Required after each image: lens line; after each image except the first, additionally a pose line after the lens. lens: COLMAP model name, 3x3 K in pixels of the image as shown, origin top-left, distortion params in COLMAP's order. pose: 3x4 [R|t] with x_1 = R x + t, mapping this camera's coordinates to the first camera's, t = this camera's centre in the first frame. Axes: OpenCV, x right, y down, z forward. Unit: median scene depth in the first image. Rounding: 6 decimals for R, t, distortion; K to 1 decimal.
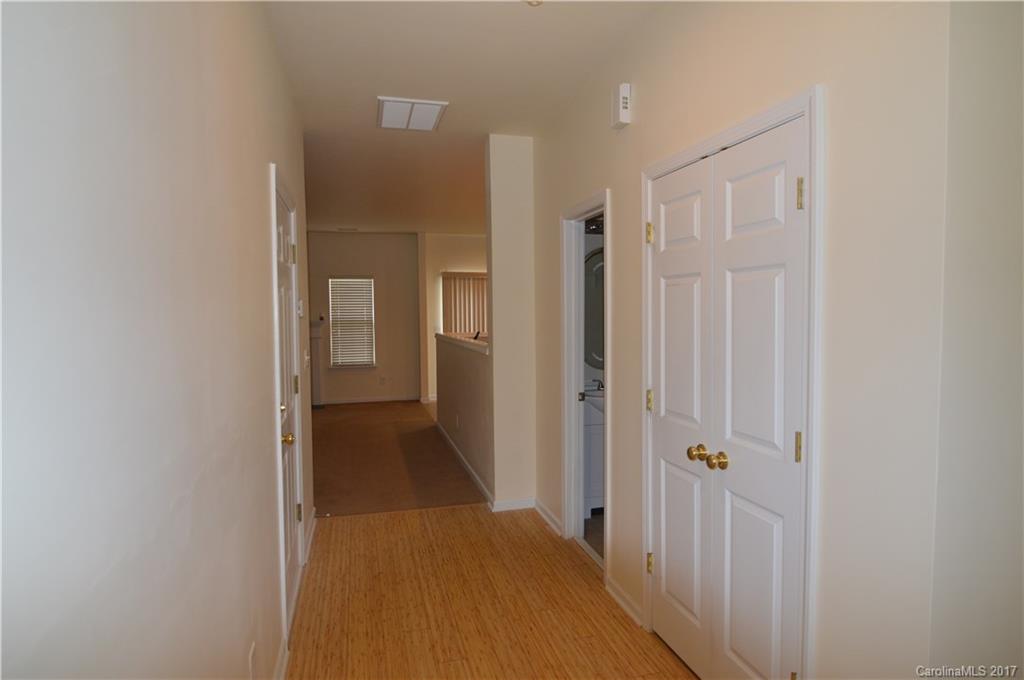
lens RADIAL K [[580.4, 0, 507.4], [0, 580.4, 338.0], [0, 0, 1]] dist [-0.001397, -0.016407]
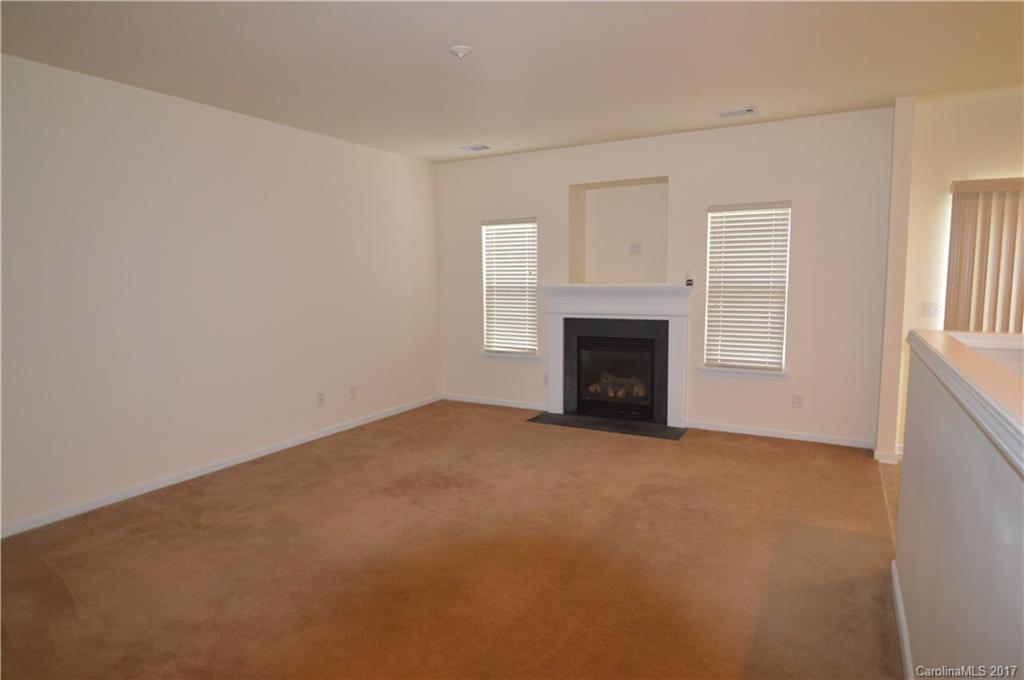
lens RADIAL K [[580.4, 0, 507.4], [0, 580.4, 338.0], [0, 0, 1]] dist [-0.001397, -0.016407]
pose [[0.720350, 0.076486, -0.689380, -0.045284], [-0.031691, 0.996493, 0.077445, -0.016801], [0.692886, -0.033941, 0.720248, 0.437875]]
